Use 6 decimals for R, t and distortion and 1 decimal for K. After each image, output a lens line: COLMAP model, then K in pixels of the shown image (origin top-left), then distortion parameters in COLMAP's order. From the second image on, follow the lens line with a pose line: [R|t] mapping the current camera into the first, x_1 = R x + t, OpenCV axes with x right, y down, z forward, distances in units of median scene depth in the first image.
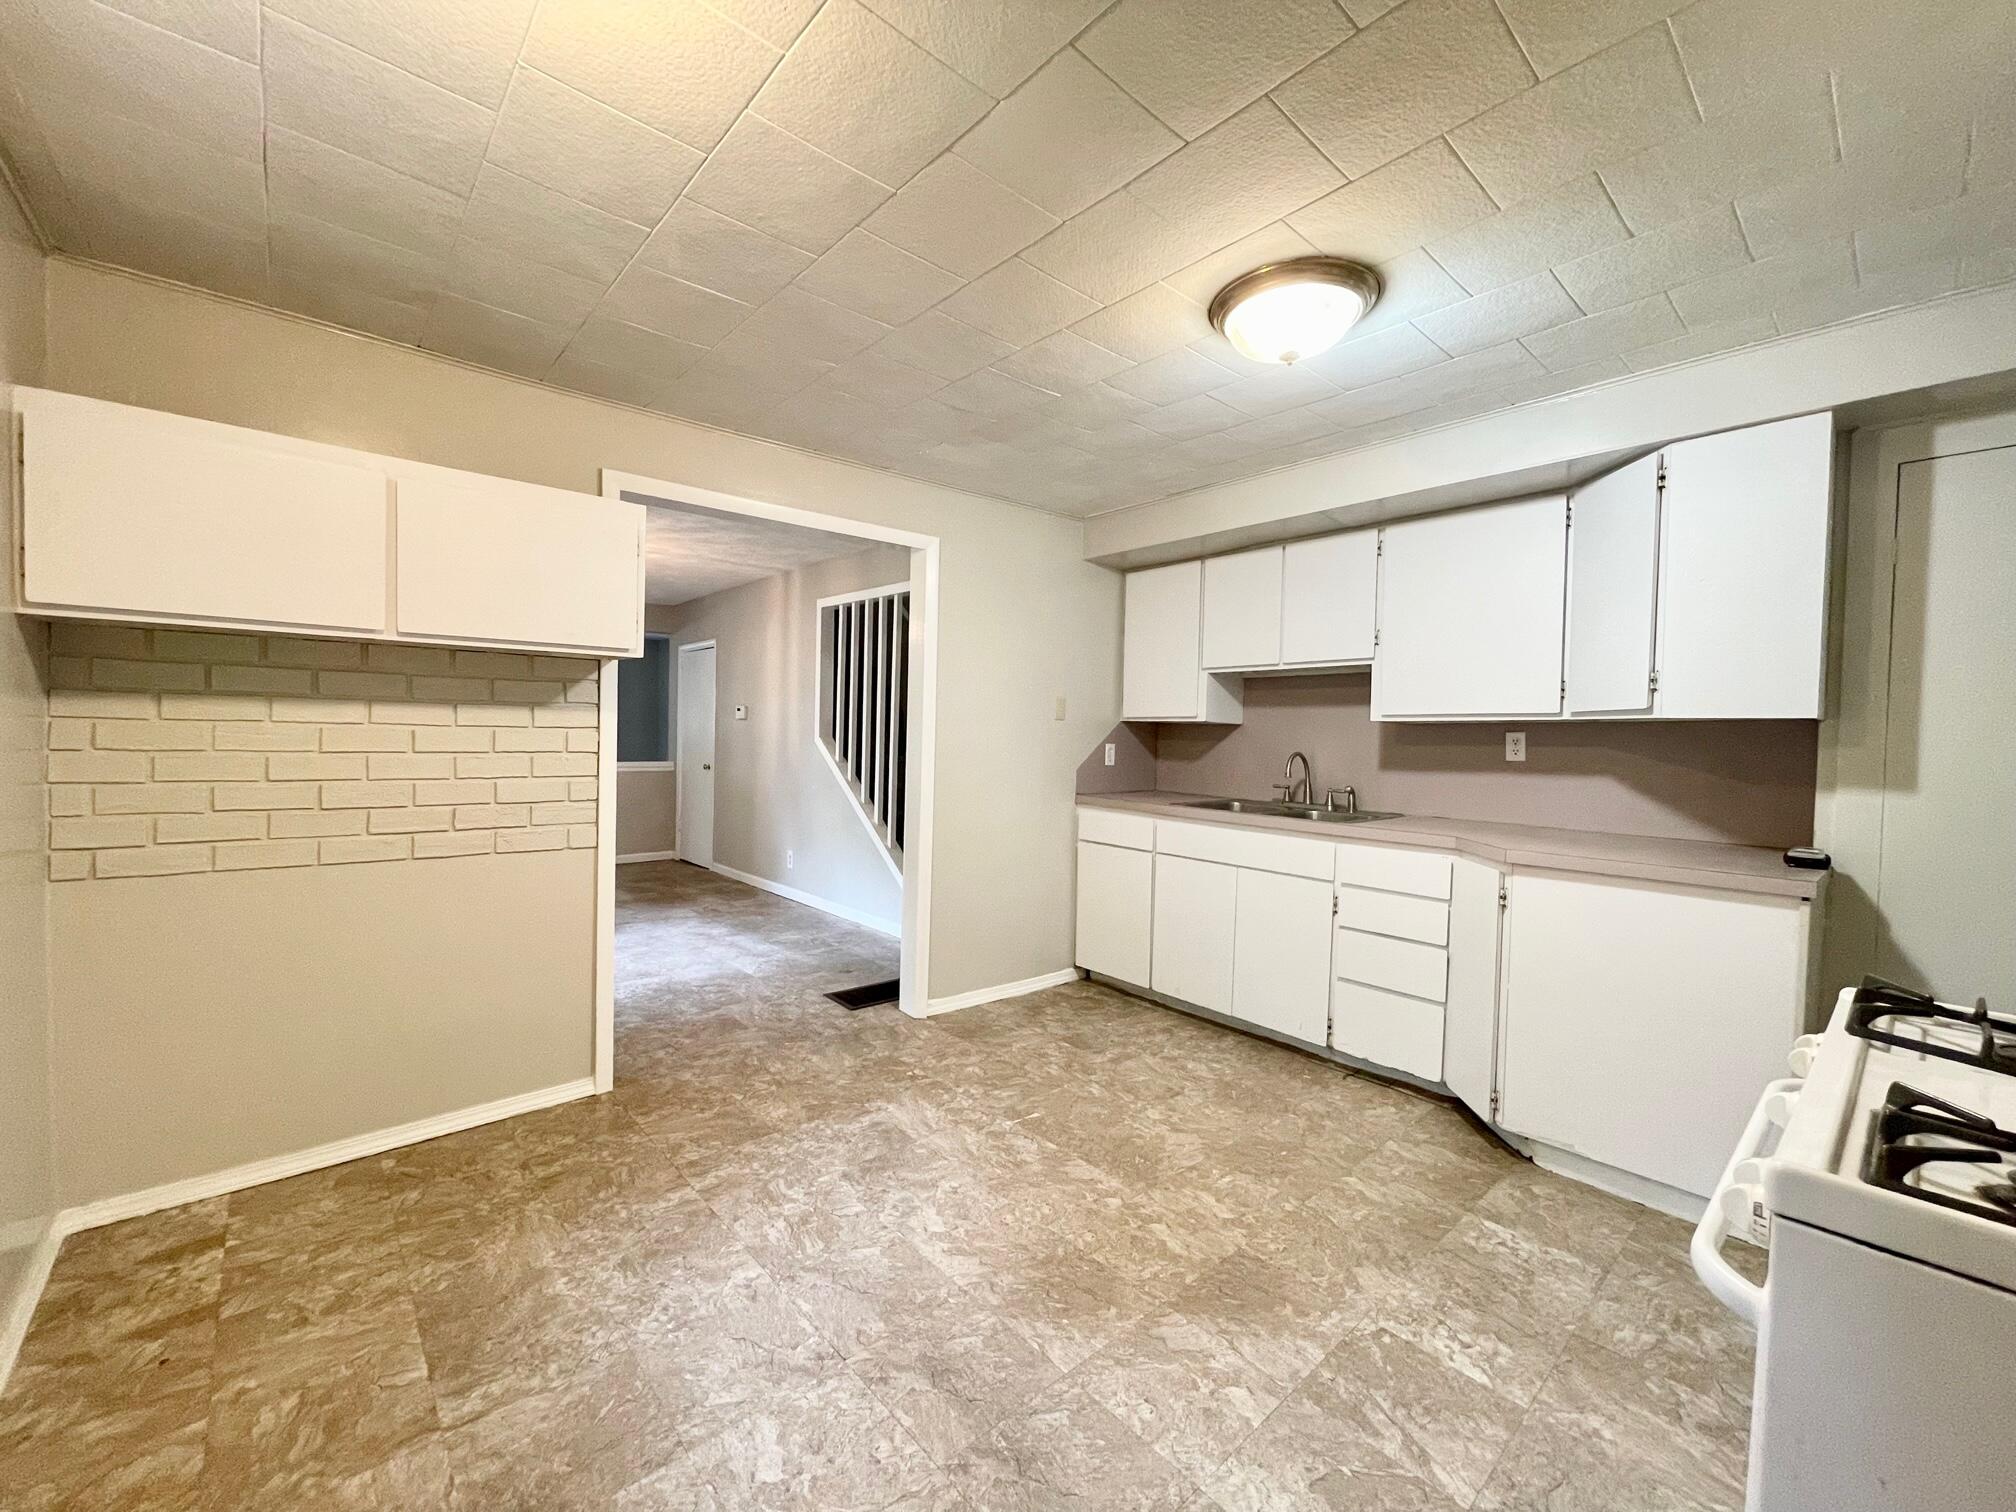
lens RADIAL K [[816.6, 0, 1006.1], [0, 816.6, 749.5], [0, 0, 1]] dist [-0.000533, 0.001086]
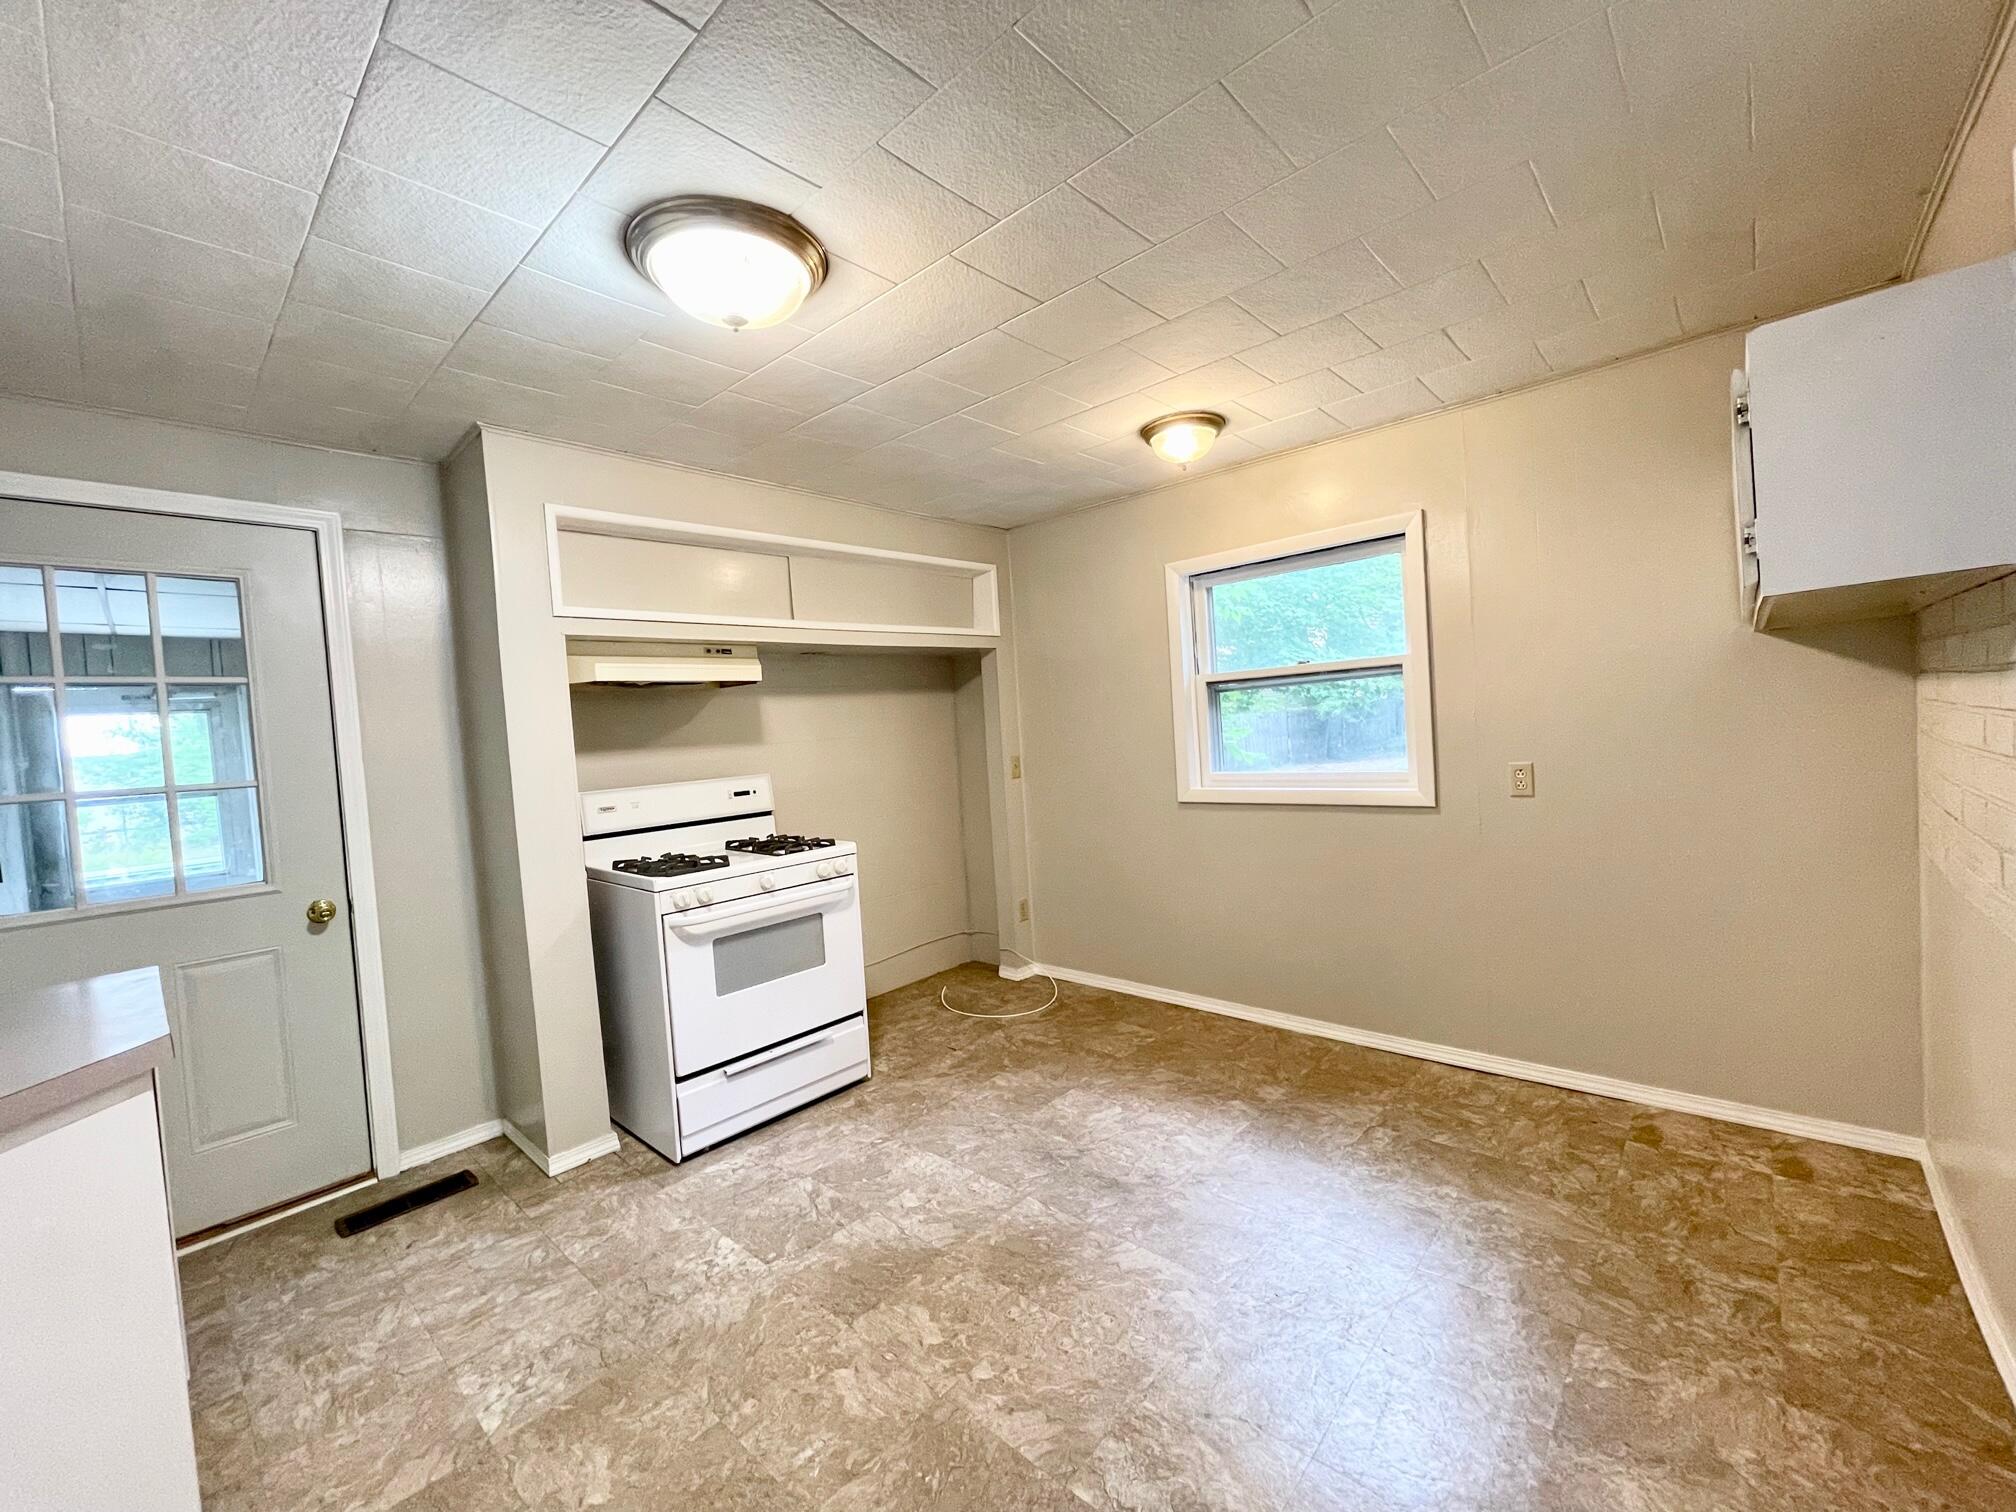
lens RADIAL K [[816.6, 0, 1005.1], [0, 816.6, 755.8], [0, 0, 1]] dist [-0.000533, 0.001086]
pose [[-0.994032, 0.045699, -0.099055, 0.151688], [0.040473, 0.997712, 0.054148, -0.059286], [0.101303, 0.049816, -0.993608, 1.641972]]
